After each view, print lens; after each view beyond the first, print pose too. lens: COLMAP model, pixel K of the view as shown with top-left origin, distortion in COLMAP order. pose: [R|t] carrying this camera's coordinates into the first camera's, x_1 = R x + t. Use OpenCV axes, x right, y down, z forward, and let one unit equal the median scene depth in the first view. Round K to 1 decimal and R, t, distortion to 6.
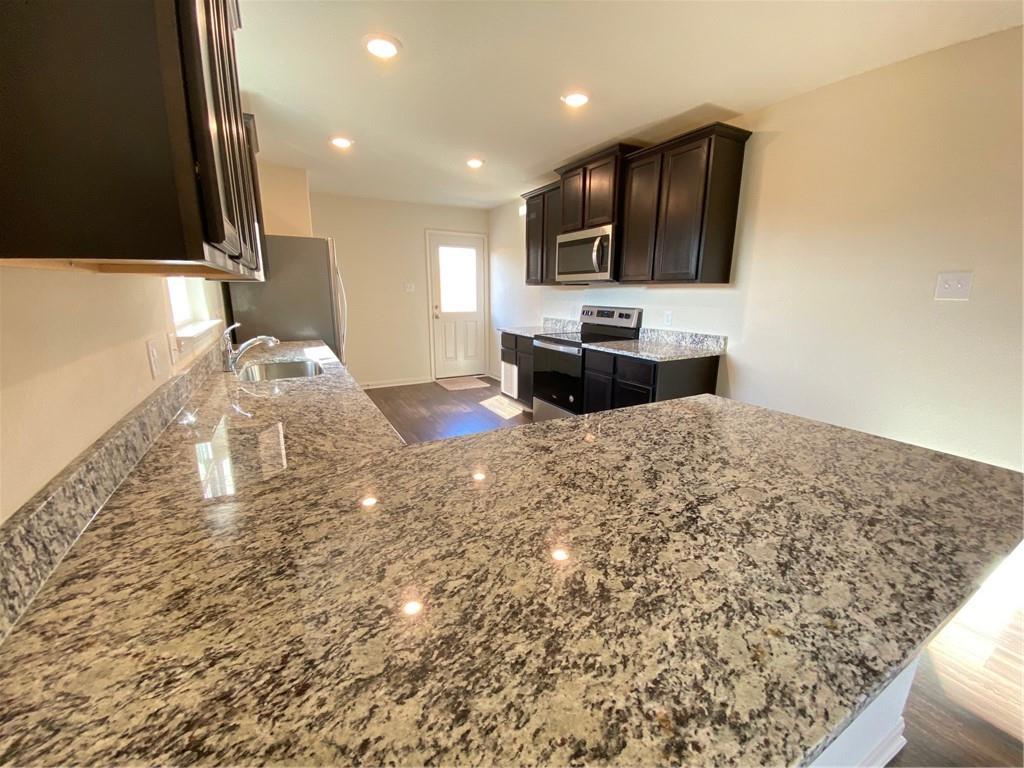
lens RADIAL K [[417.0, 0, 511.8], [0, 417.0, 385.9], [0, 0, 1]] dist [-0.005852, -0.000872]
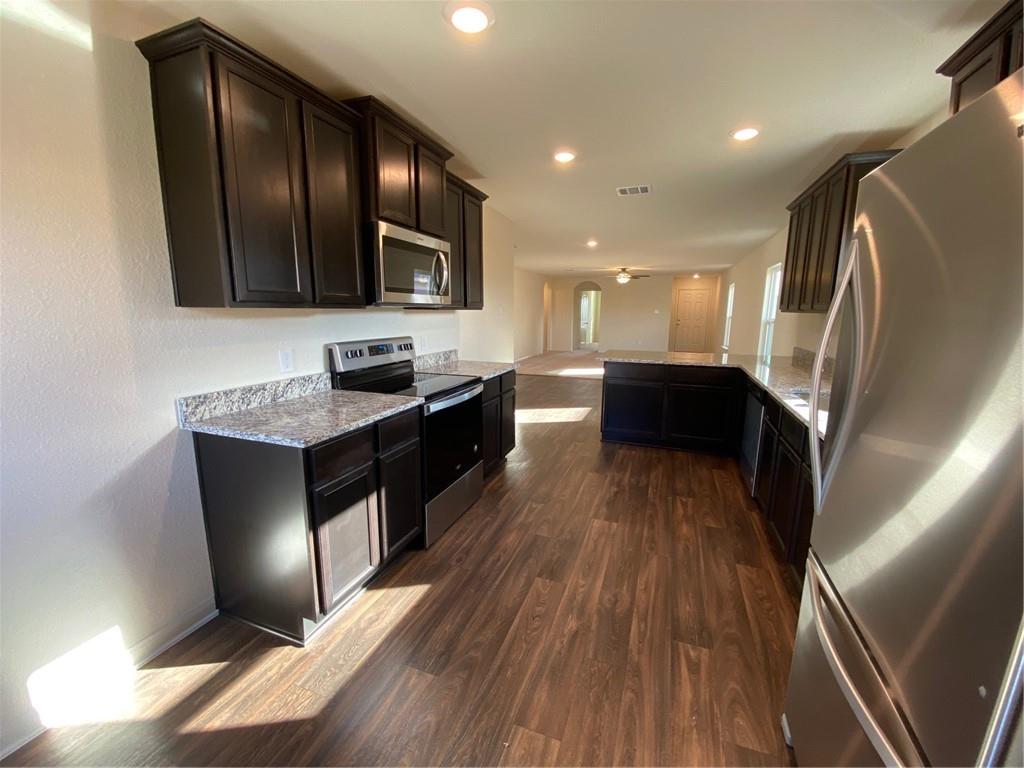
lens RADIAL K [[417.0, 0, 513.6], [0, 417.0, 379.6], [0, 0, 1]] dist [-0.005852, -0.000872]
pose [[-0.663264, -0.147477, 0.733711, -0.717219], [0.152029, 0.933398, 0.325046, -0.559554], [-0.732781, 0.327137, -0.596668, 2.247785]]
